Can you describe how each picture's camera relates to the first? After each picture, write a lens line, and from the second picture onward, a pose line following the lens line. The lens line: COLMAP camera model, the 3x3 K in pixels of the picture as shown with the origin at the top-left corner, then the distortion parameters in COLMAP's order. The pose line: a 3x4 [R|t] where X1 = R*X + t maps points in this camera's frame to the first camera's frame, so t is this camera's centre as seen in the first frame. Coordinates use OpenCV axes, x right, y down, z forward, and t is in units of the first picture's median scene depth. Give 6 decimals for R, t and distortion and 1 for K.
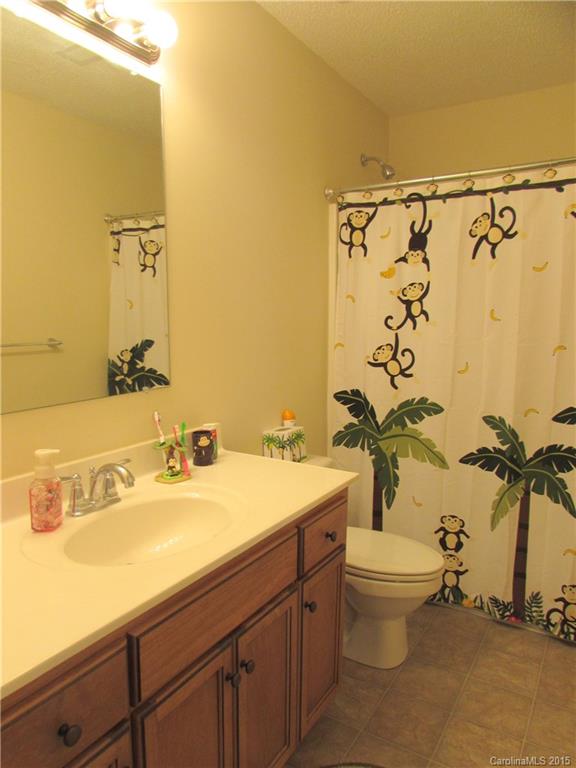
lens RADIAL K [[540.9, 0, 288.1], [0, 540.9, 382.3], [0, 0, 1]] dist [-0.023072, 0.000308]
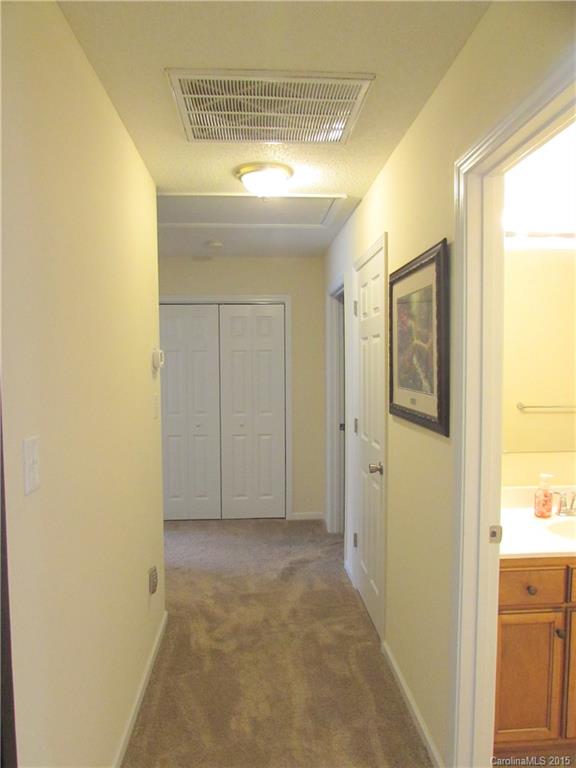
lens RADIAL K [[540.9, 0, 287.6], [0, 540.9, 384.9], [0, 0, 1]] dist [-0.023072, 0.000308]
pose [[0.563289, 0.020568, -0.826004, 0.597736], [-0.106882, 0.993105, -0.048158, 0.000851], [0.819318, 0.115412, 0.561603, -0.848026]]
